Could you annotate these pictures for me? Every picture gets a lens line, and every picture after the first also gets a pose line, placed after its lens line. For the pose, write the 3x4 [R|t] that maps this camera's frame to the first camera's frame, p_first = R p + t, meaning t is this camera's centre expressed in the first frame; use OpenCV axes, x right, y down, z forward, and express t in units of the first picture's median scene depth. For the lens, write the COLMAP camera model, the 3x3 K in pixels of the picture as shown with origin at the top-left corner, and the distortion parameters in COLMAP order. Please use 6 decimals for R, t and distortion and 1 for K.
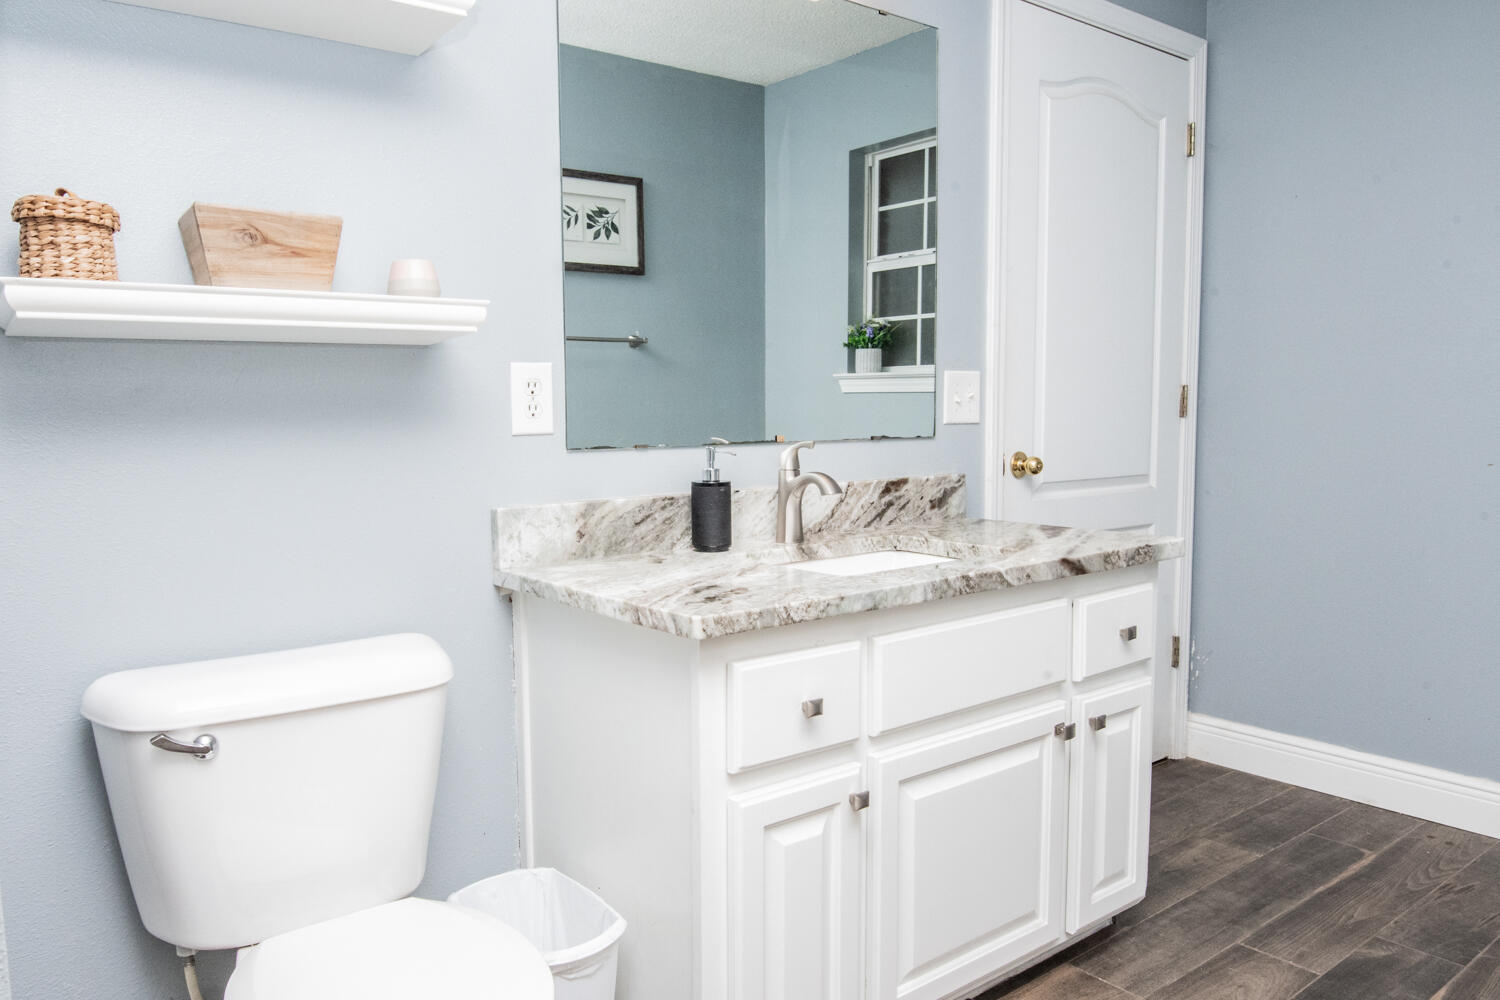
lens RADIAL K [[1056.5, 0, 747.7], [0, 1056.5, 495.4], [0, 0, 1]] dist [-0.001803, -0.038891]
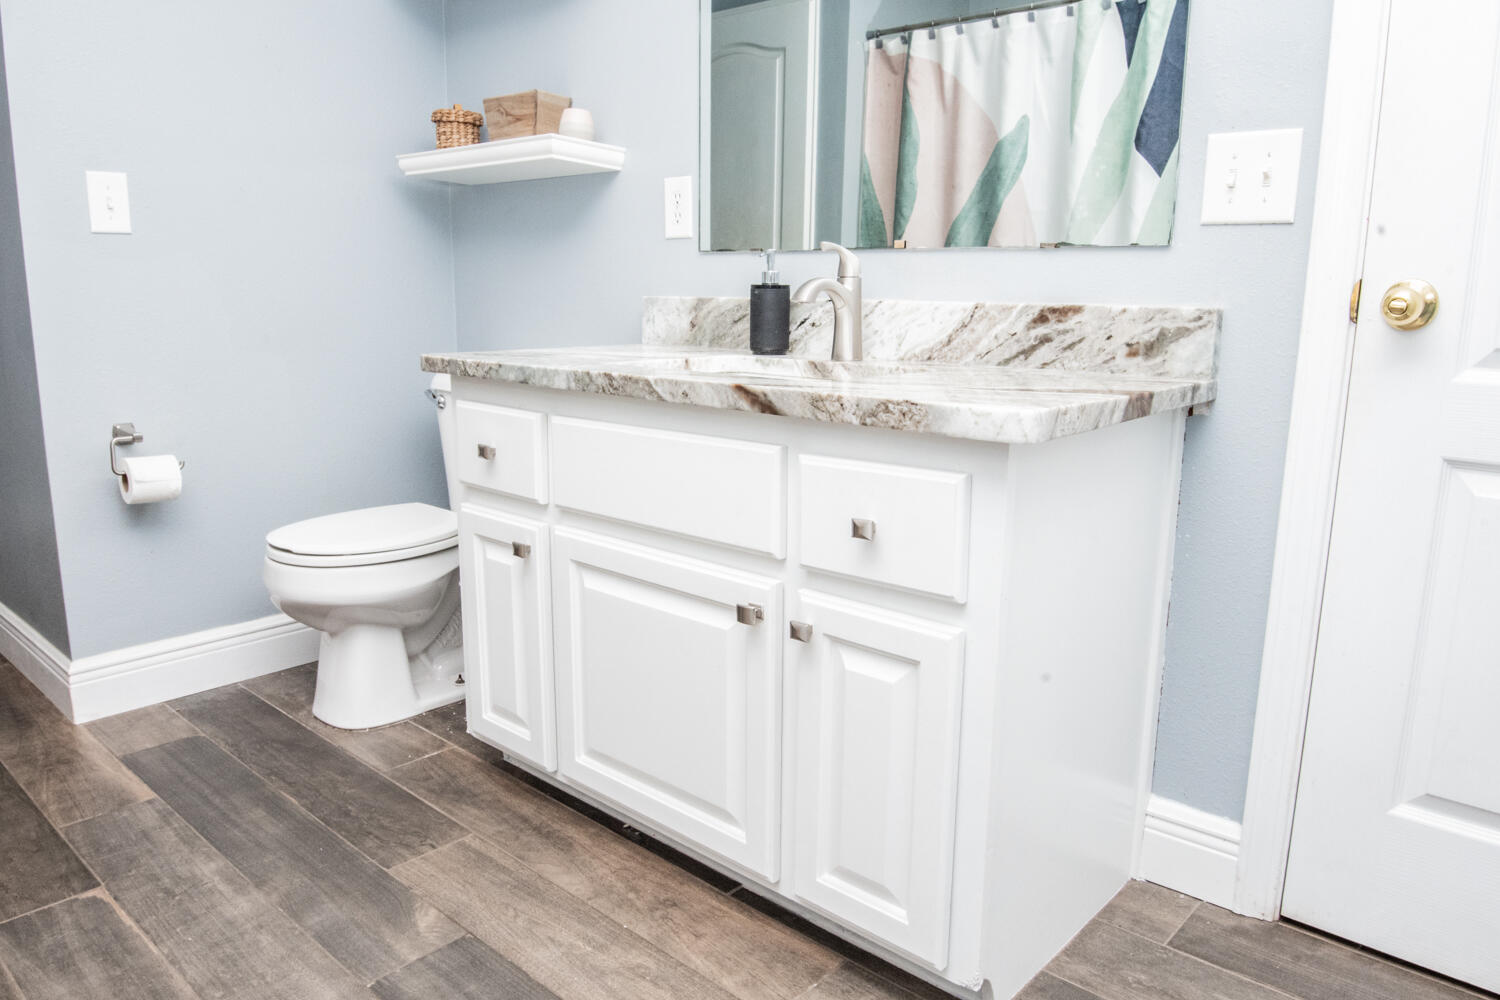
lens RADIAL K [[1075.9, 0, 749.0], [0, 1075.9, 494.2], [0, 0, 1]] dist [0.001343, -0.042869]
pose [[0.165632, 0.201112, -0.965464, 1.020861], [-0.093707, 0.977766, 0.187599, -0.008862], [0.981725, 0.059398, 0.180795, 0.836564]]
